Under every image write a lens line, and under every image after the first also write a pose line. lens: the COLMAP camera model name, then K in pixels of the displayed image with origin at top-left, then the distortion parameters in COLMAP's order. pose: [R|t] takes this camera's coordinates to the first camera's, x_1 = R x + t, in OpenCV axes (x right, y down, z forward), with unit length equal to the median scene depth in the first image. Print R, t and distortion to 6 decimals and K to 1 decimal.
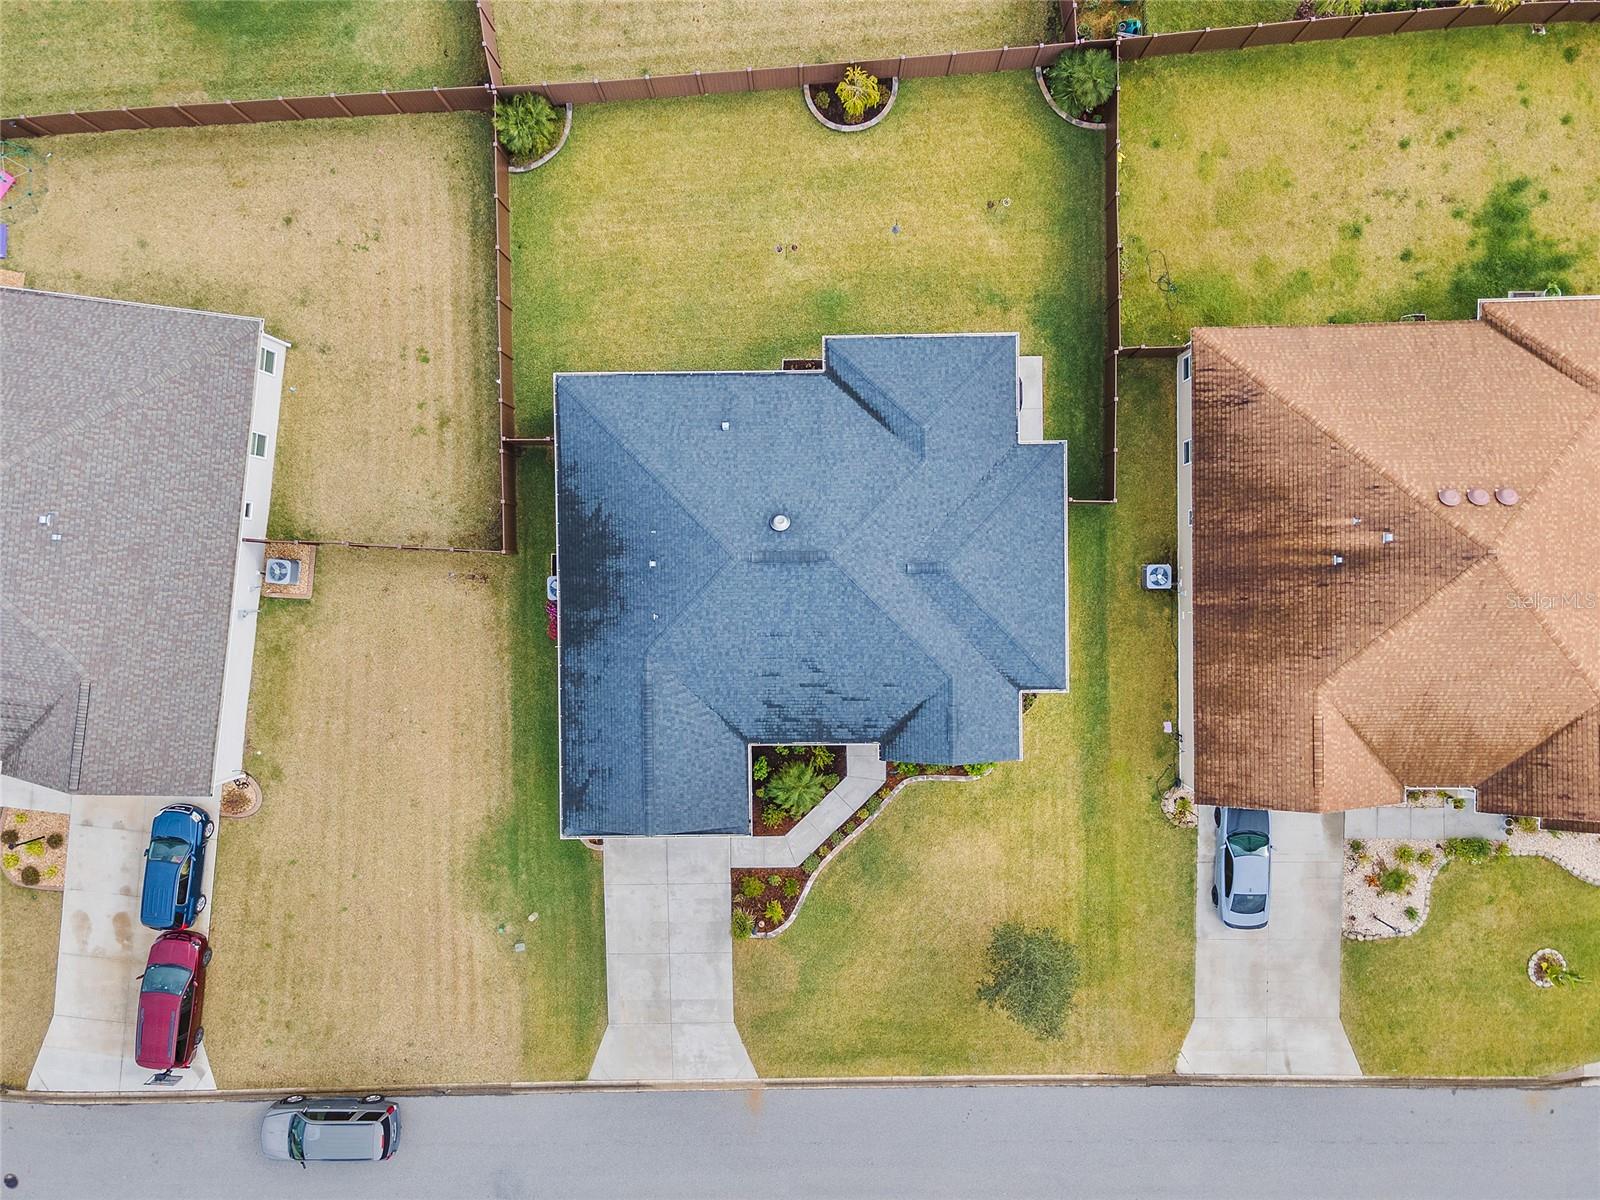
lens RADIAL K [[1175.8, 0, 800.0], [0, 1175.8, 600.0], [0, 0, 1]] dist [0.019345, 0.042798]
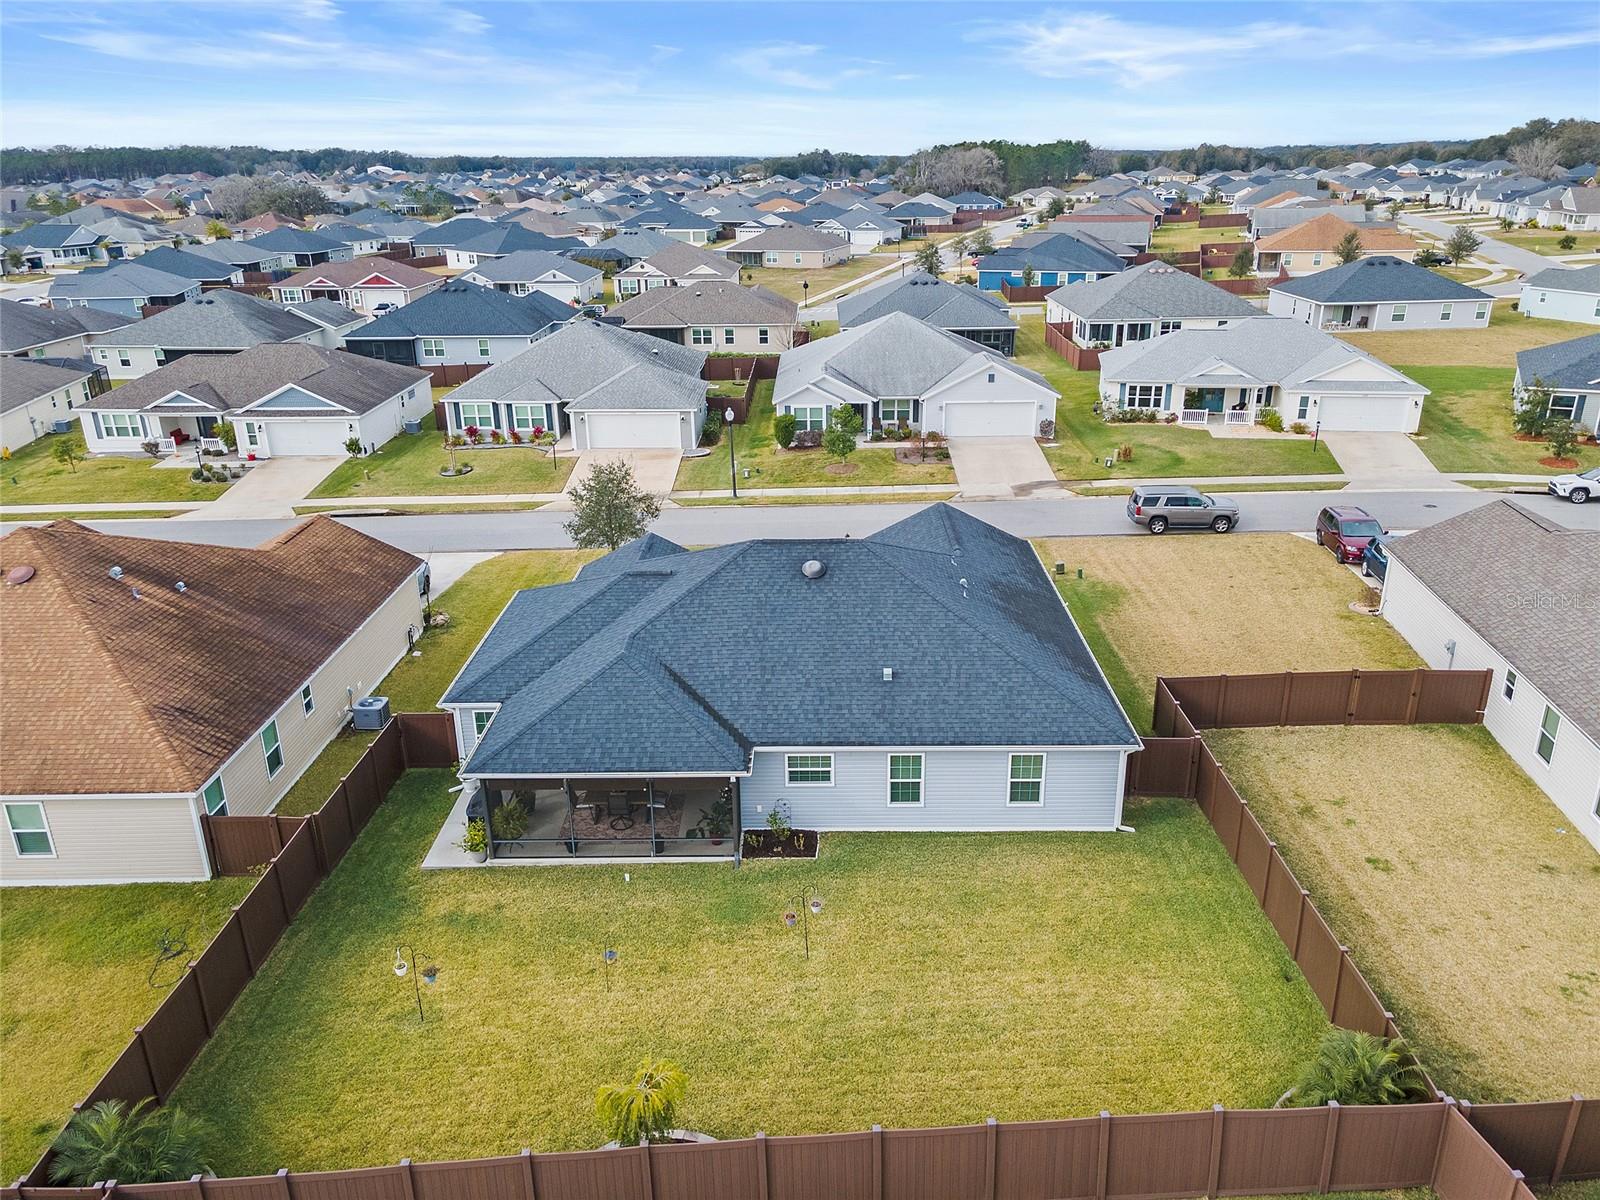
lens RADIAL K [[1175.8, 0, 800.0], [0, 1175.8, 600.0], [0, 0, 1]] dist [0.019345, 0.042798]
pose [[-0.999073, 0.023134, 0.036315, -0.032958], [0.025405, -0.364235, 0.930960, -0.755783], [0.034765, 0.931020, 0.363310, 0.619304]]
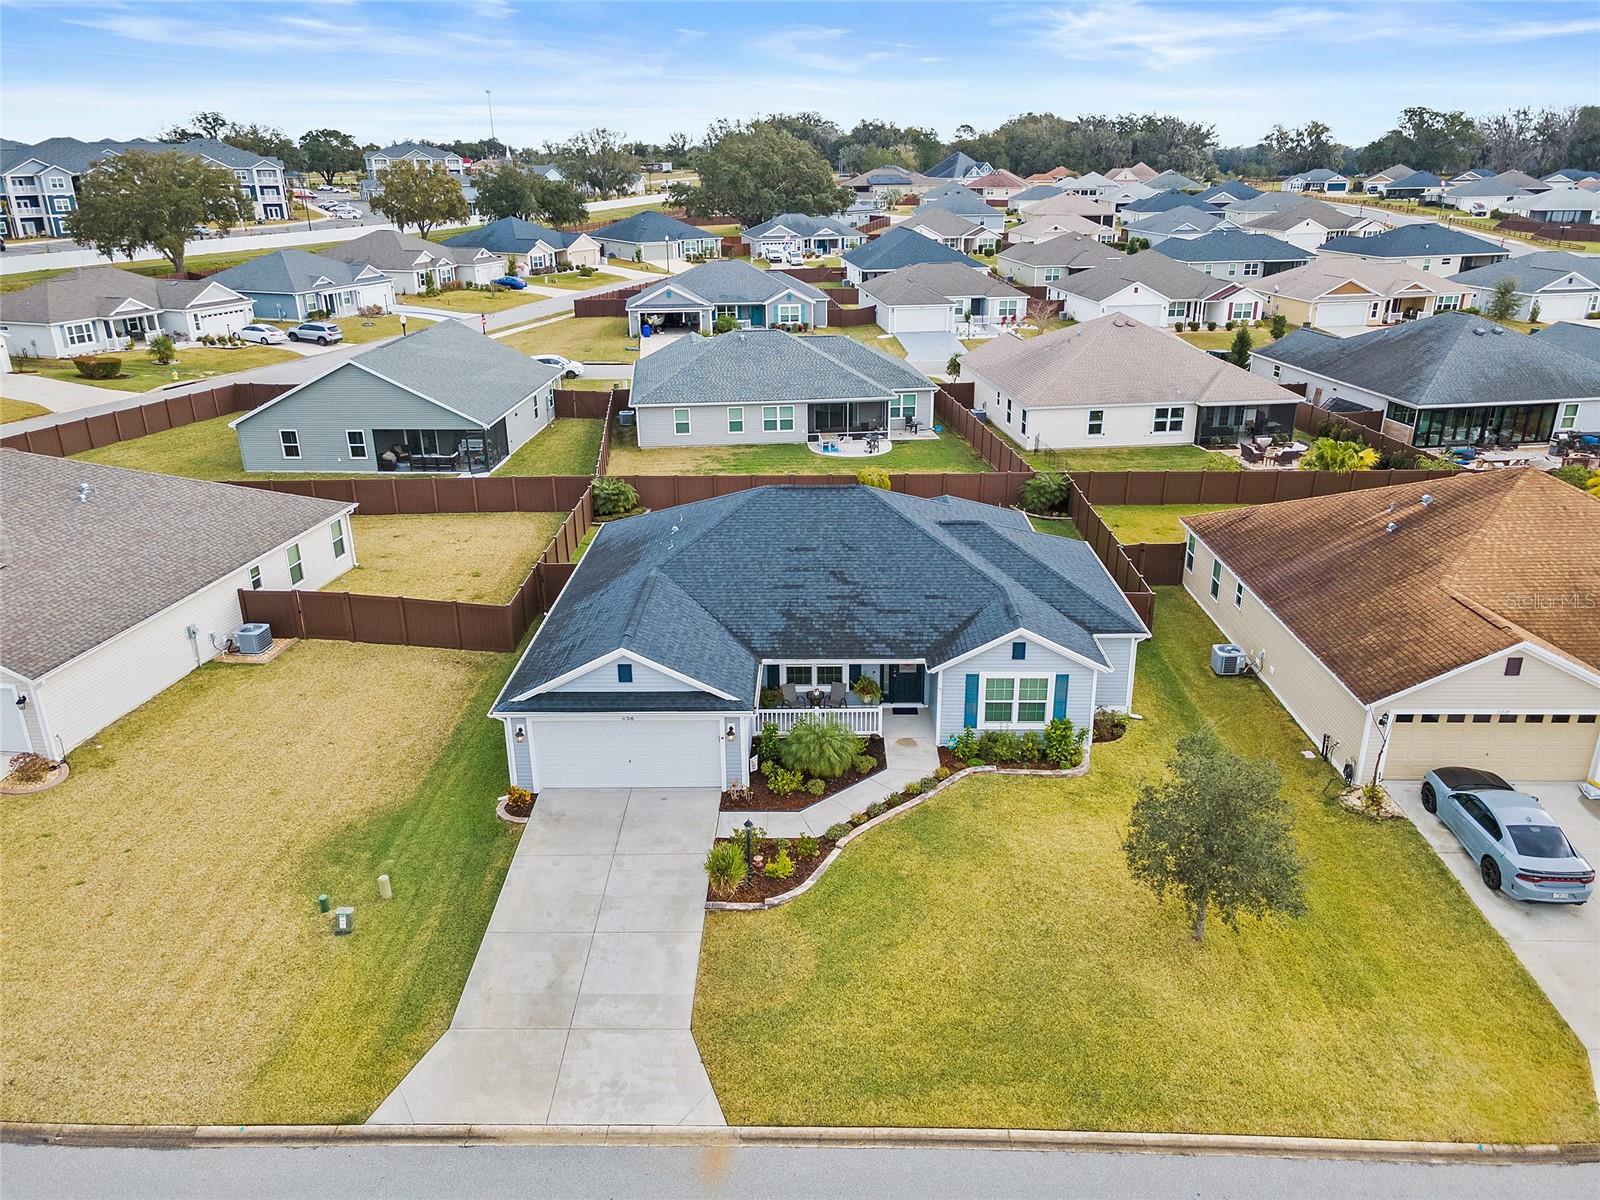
lens RADIAL K [[1175.8, 0, 800.0], [0, 1175.8, 600.0], [0, 0, 1]] dist [0.019345, 0.042798]
pose [[0.999449, 0.024477, -0.022402, -0.000376], [-0.029314, 0.335028, -0.941752, 0.790271], [-0.015546, 0.941890, 0.335561, 0.649849]]
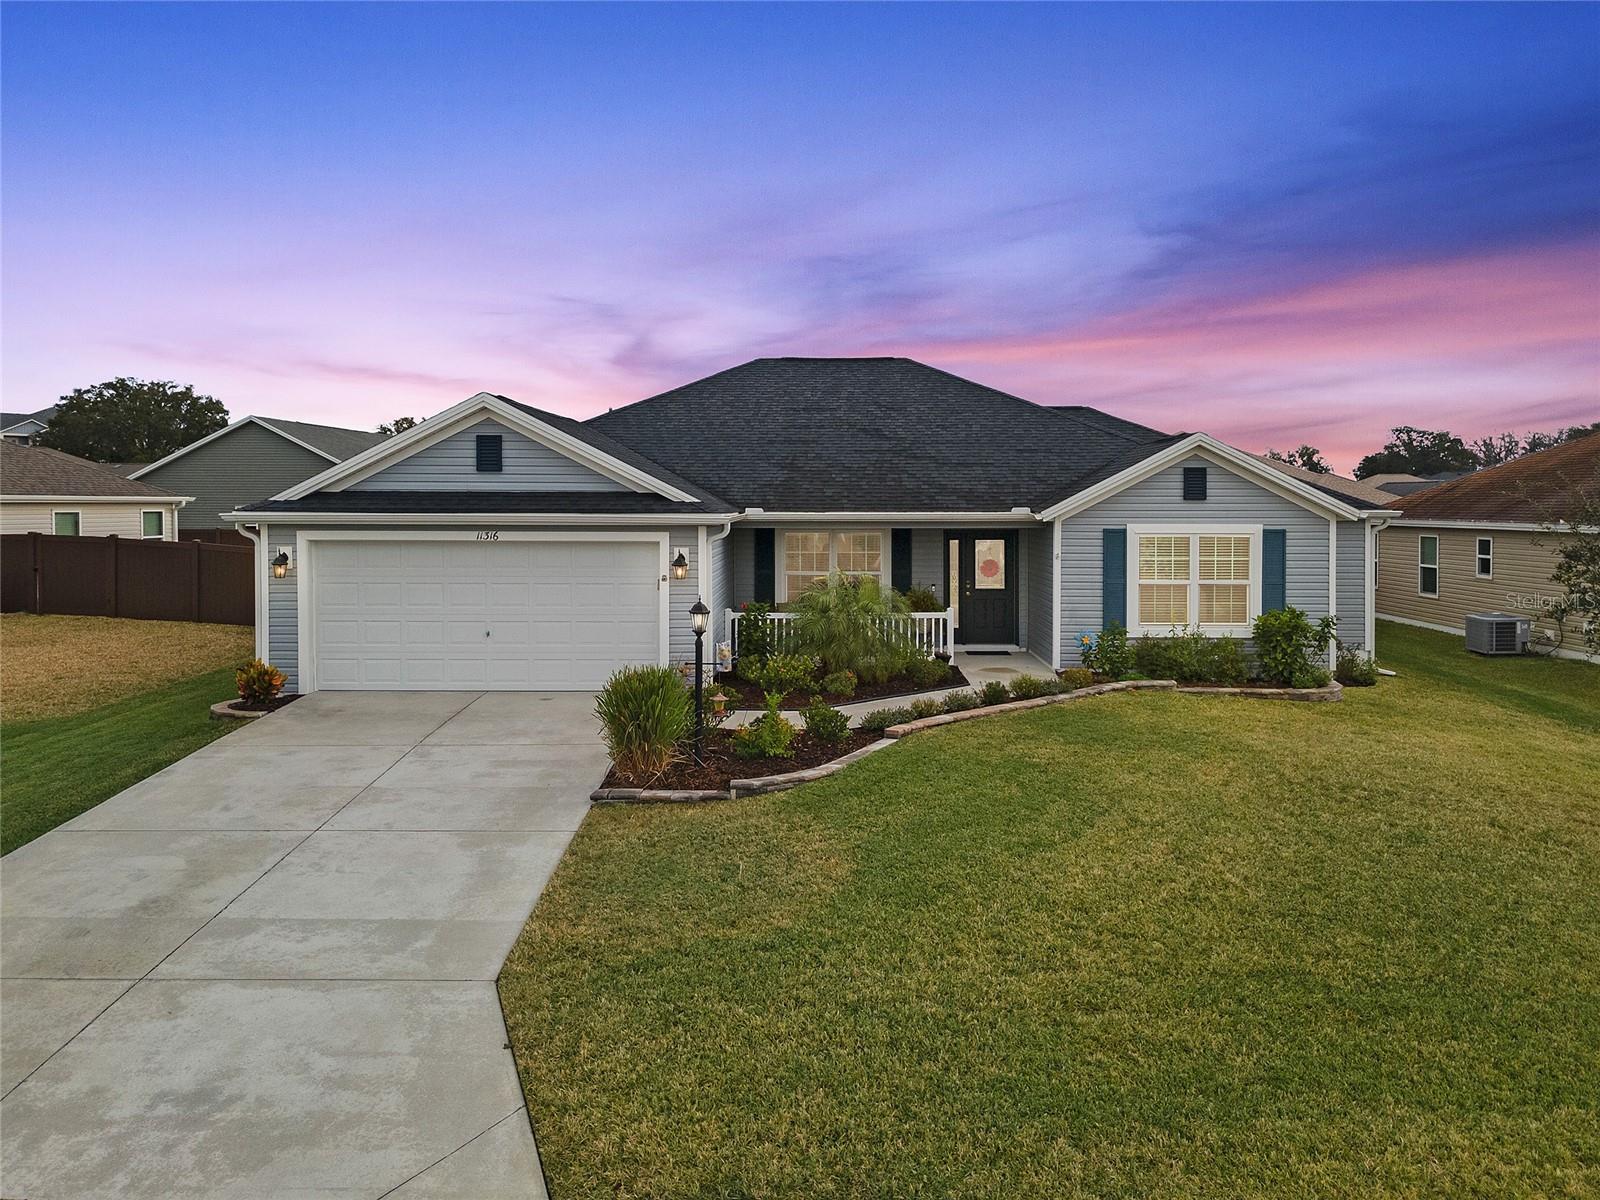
lens RADIAL K [[1201.8, 0, 802.0], [0, 1201.8, 525.7], [0, 0, 1]] dist [0.011502, 0.055573]
pose [[0.999134, 0.027020, -0.031642, -0.005138], [-0.031615, -0.001419, -0.999499, 0.544866], [-0.027051, 0.999634, -0.000564, 0.936110]]
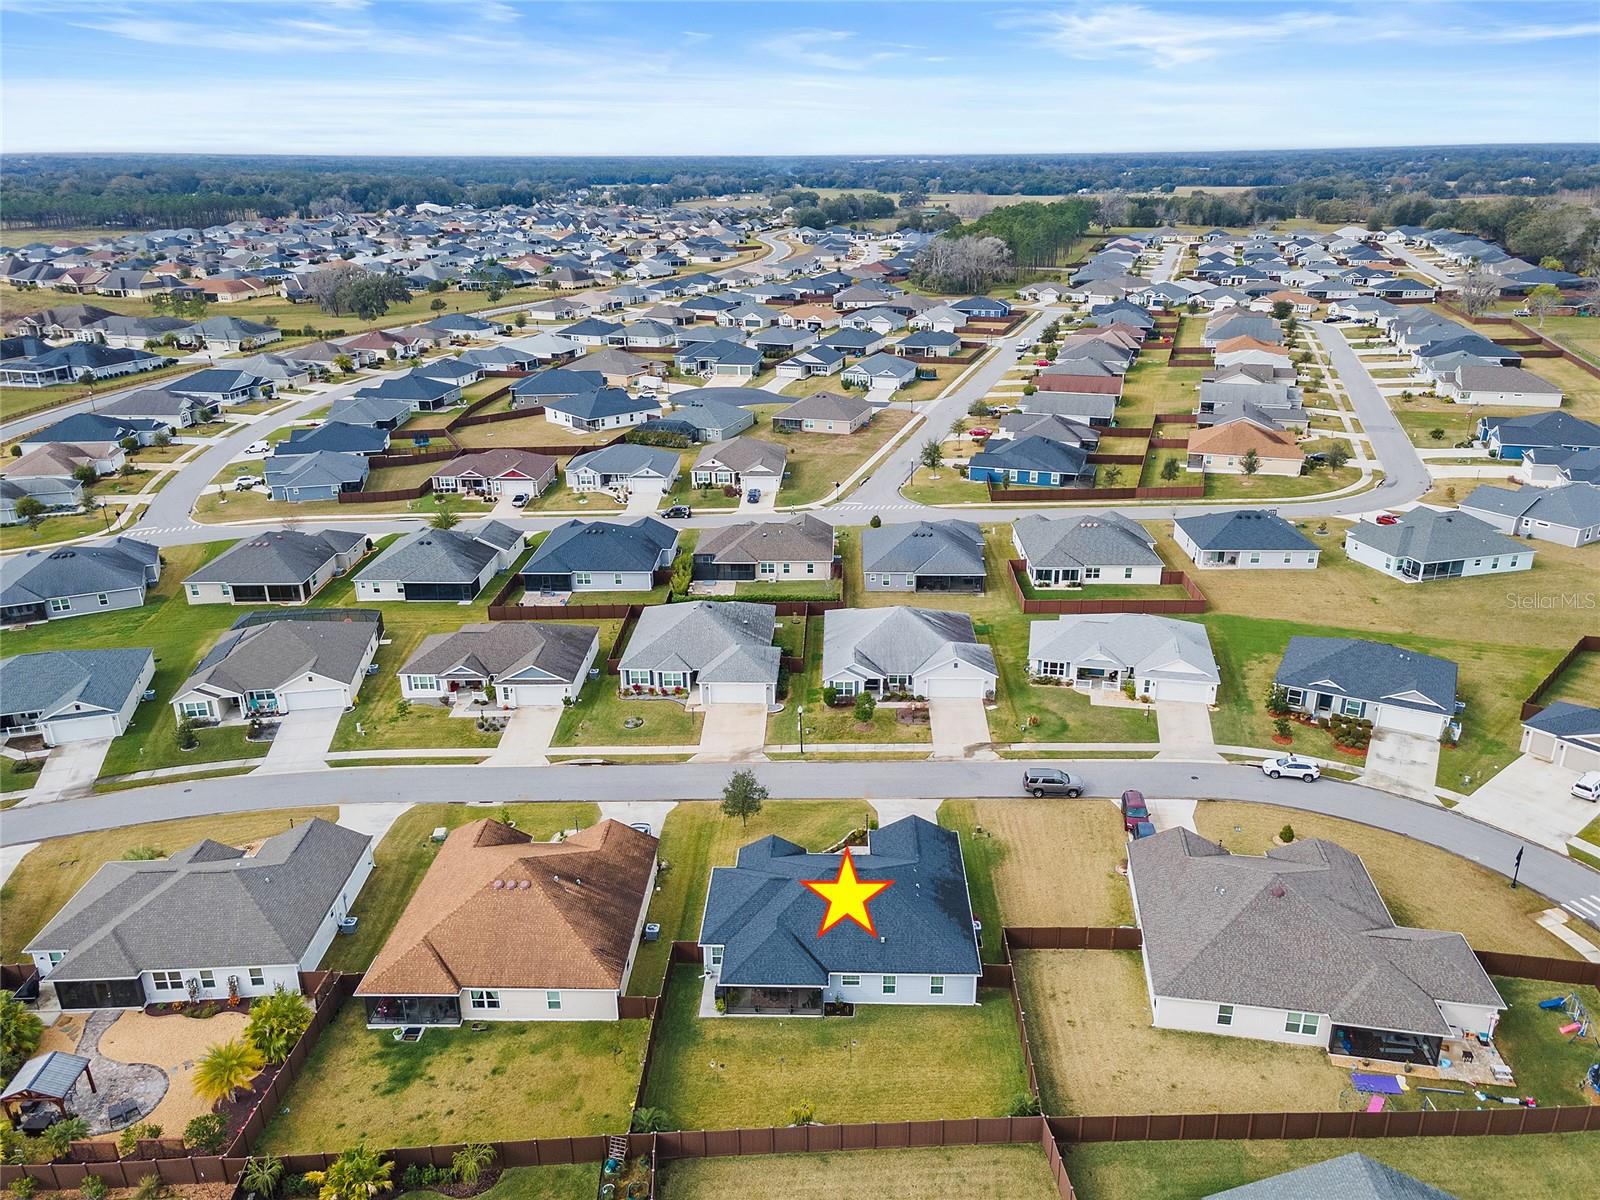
lens RADIAL K [[1175.8, 0, 800.0], [0, 1175.8, 600.0], [0, 0, 1]] dist [0.019345, 0.042798]
pose [[-0.998537, 0.012093, 0.052708, -0.034524], [0.044565, -0.368094, 0.928720, -1.528836], [0.030632, 0.929710, 0.367016, -0.164523]]
